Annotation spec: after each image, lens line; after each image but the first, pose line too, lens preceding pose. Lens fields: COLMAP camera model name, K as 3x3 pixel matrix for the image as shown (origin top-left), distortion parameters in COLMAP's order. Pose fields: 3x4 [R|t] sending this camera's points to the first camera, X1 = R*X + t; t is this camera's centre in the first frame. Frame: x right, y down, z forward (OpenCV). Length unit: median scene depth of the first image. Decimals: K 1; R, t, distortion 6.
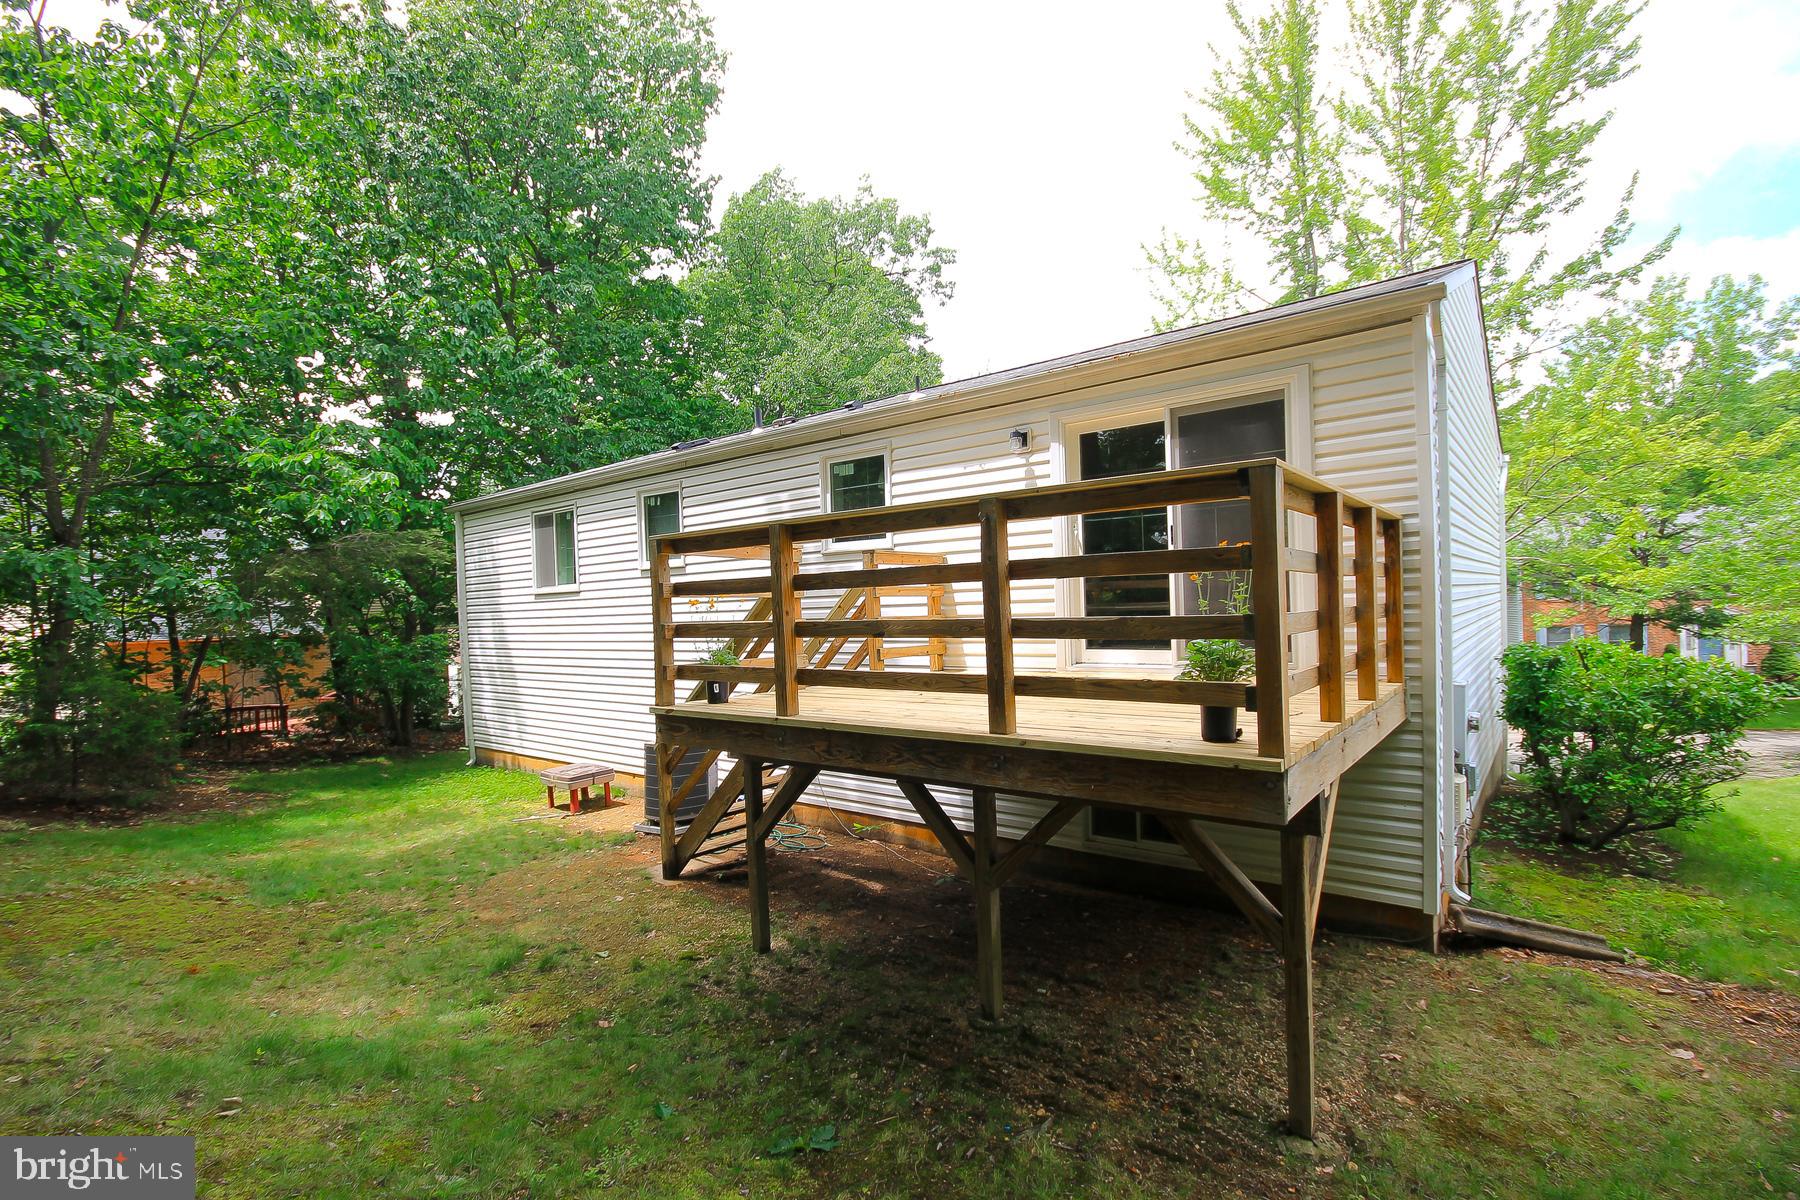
lens RADIAL K [[825.0, 0, 908.6], [0, 825.0, 625.5], [0, 0, 1]] dist [-0.001472, -0.000496]
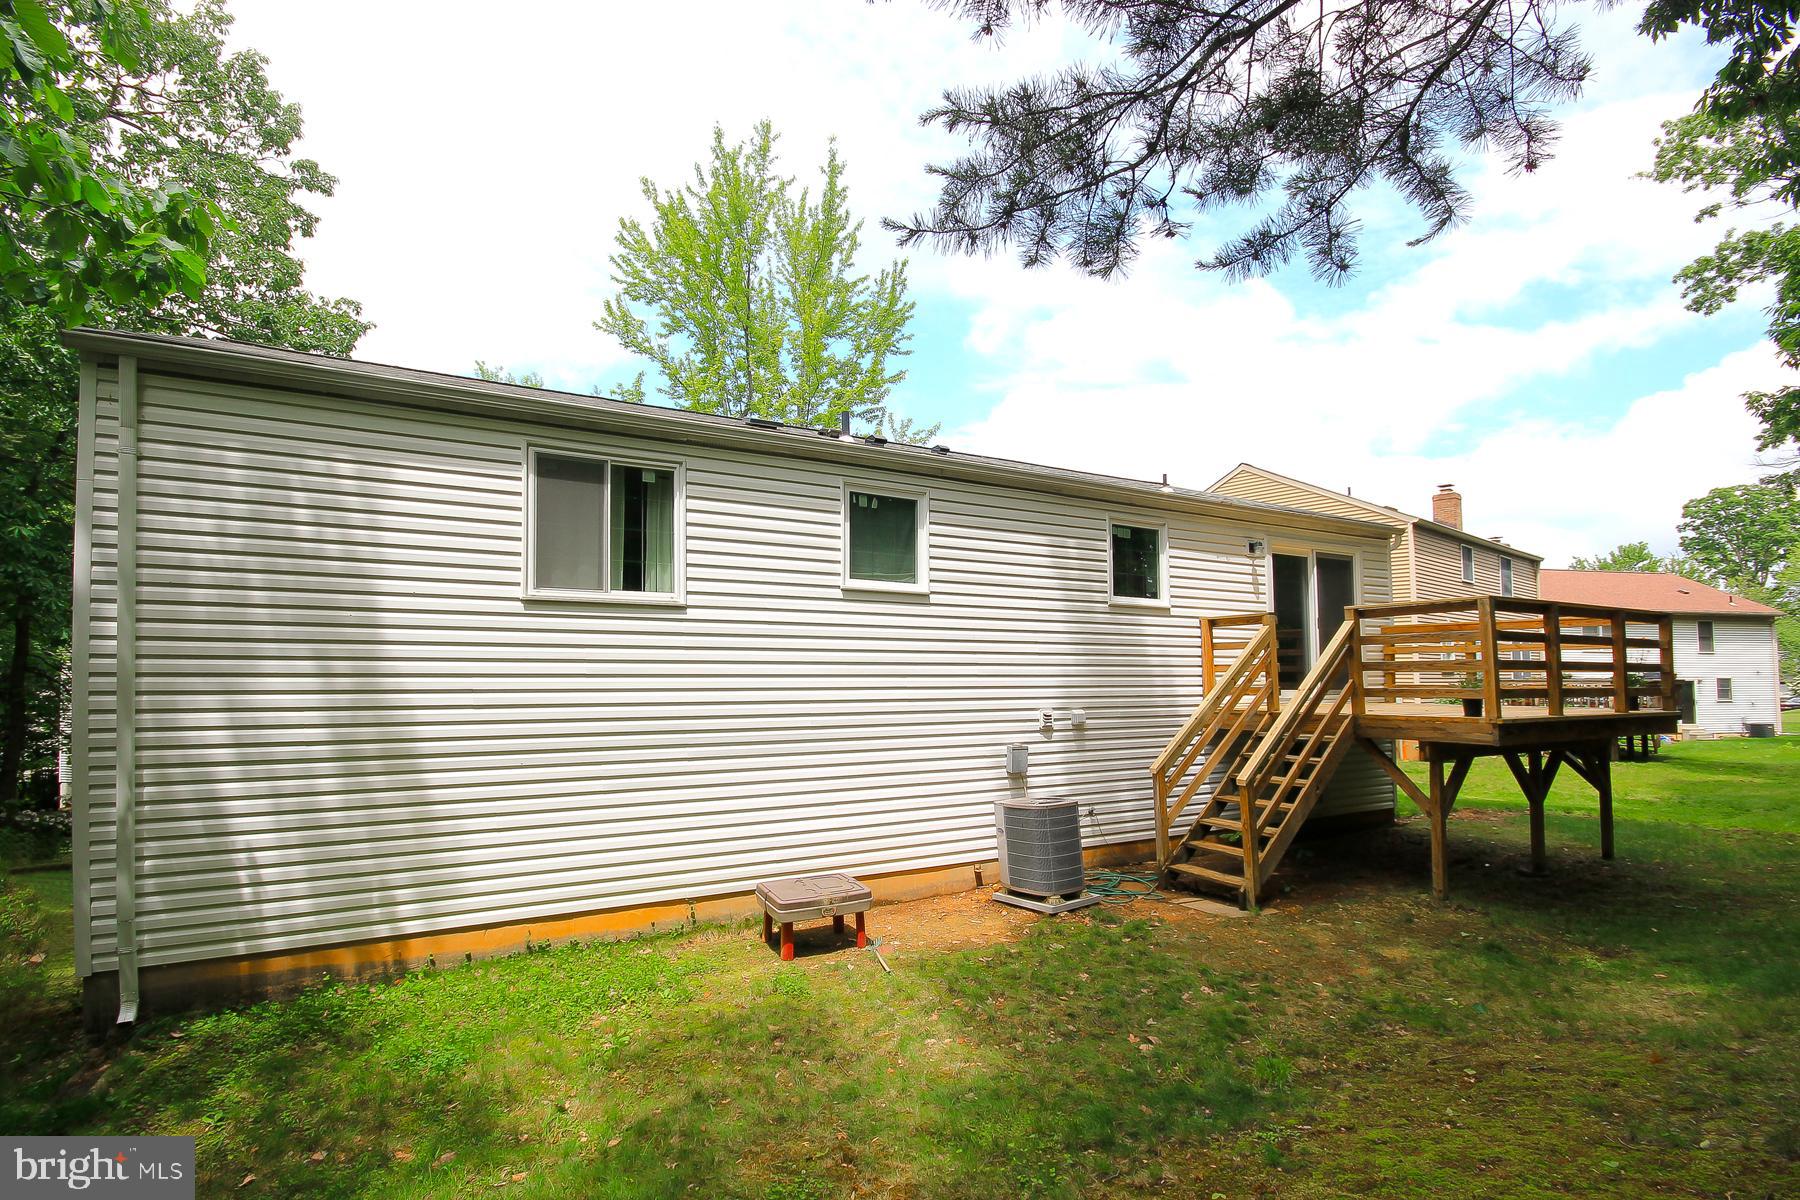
lens RADIAL K [[825.0, 0, 908.6], [0, 825.0, 625.5], [0, 0, 1]] dist [-0.001472, -0.000496]
pose [[0.377556, 0.083152, 0.922246, -0.972222], [0.006757, 0.995686, -0.092540, 0.032285], [-0.925962, 0.041171, 0.375366, 0.678500]]
